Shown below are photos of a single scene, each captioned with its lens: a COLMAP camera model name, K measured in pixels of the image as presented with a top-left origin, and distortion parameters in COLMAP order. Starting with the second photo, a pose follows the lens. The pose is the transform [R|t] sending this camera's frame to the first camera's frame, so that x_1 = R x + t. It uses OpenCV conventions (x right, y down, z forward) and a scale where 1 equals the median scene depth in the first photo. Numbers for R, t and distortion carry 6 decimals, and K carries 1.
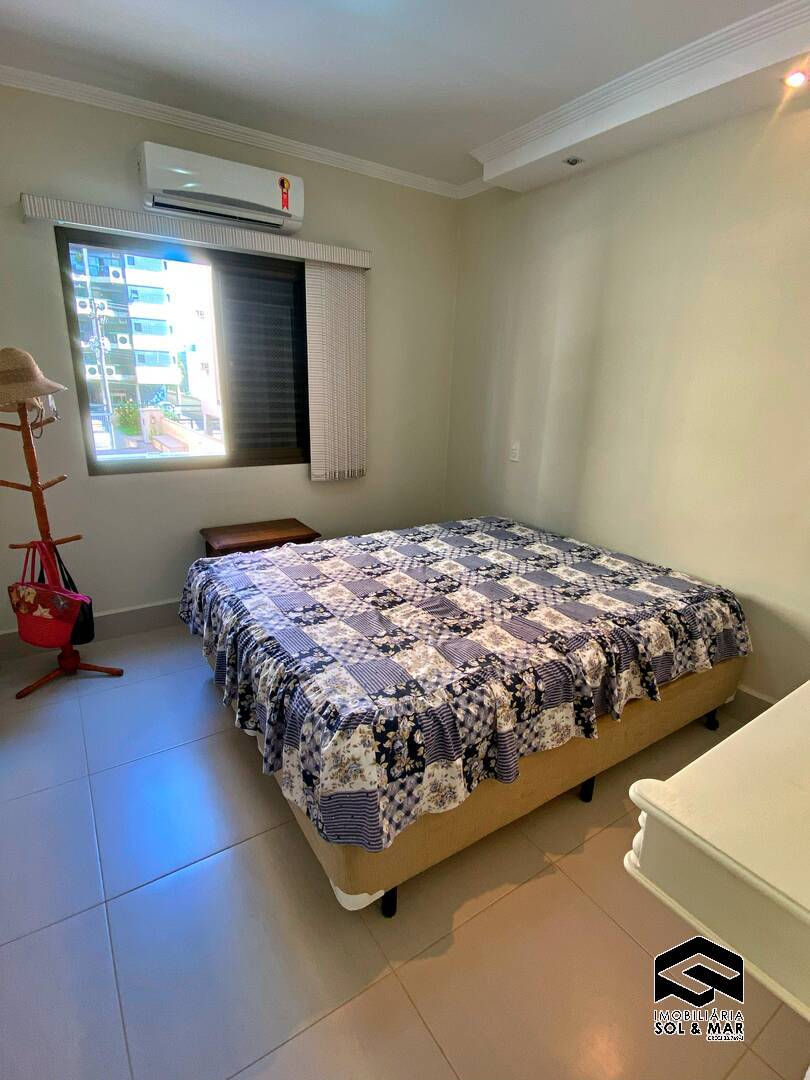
lens RADIAL K [[540.6, 0, 406.8], [0, 540.6, 529.2], [0, 0, 1]] dist [0.040696, -0.027045]
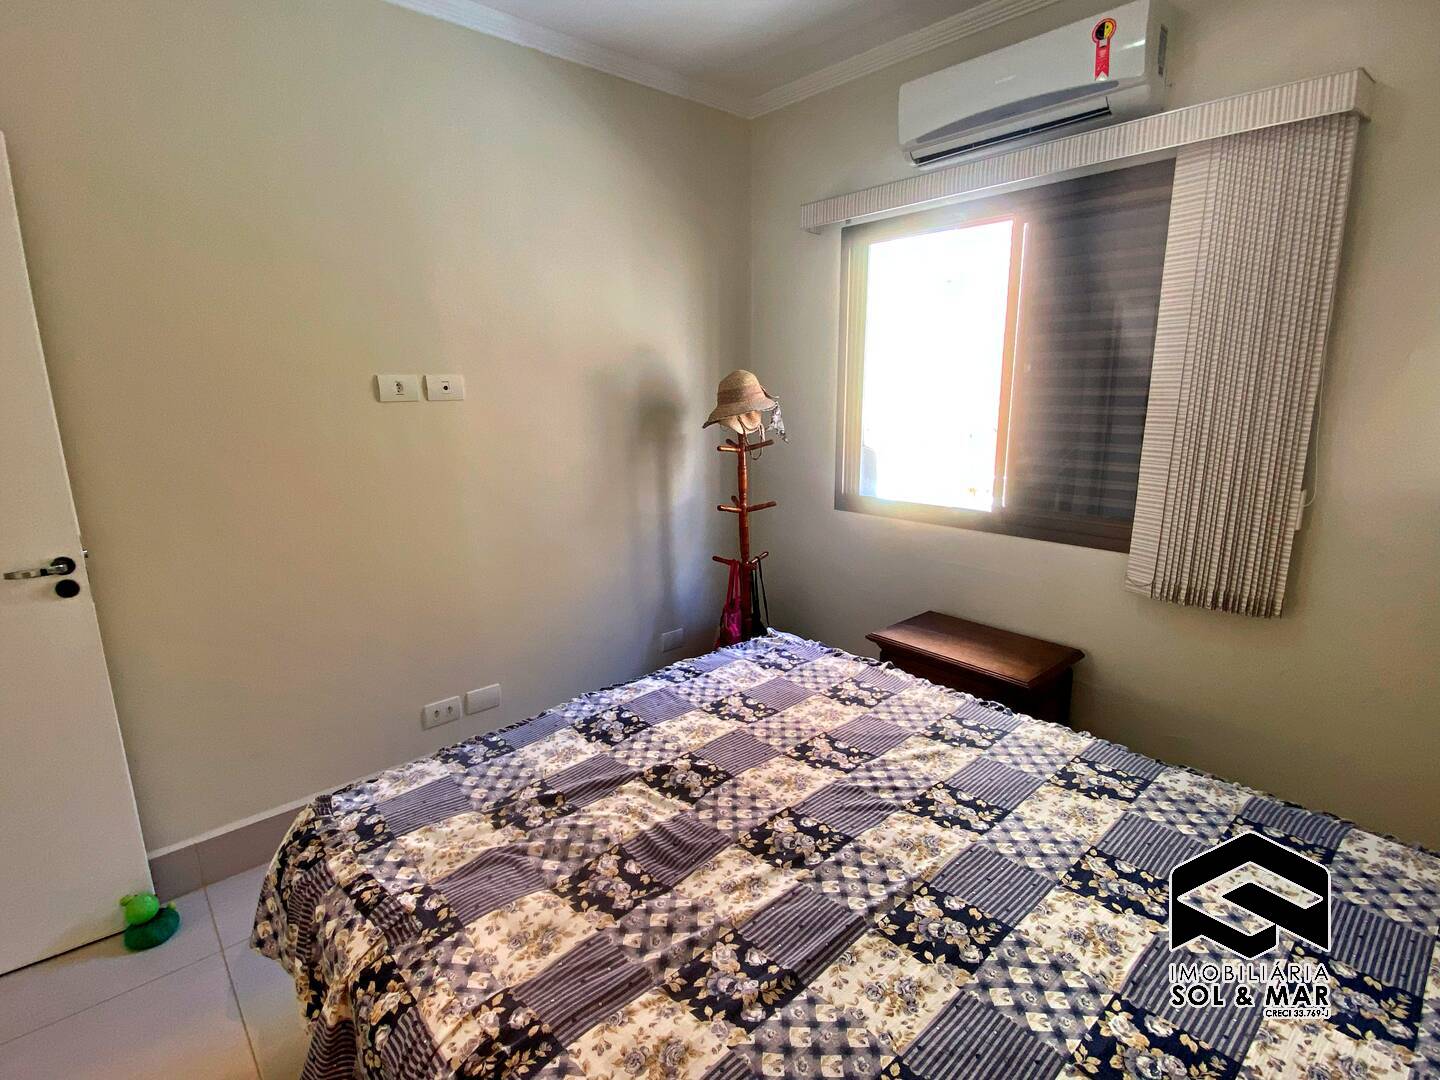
lens RADIAL K [[707.2, 0, 734.2], [0, 707.2, 532.0], [0, 0, 1]] dist [0.033354, -0.037595]
pose [[0.146786, 0.183651, -0.971970, 0.543830], [-0.249356, 0.957750, 0.143306, -0.200178], [0.957223, 0.221331, 0.186378, 0.724010]]
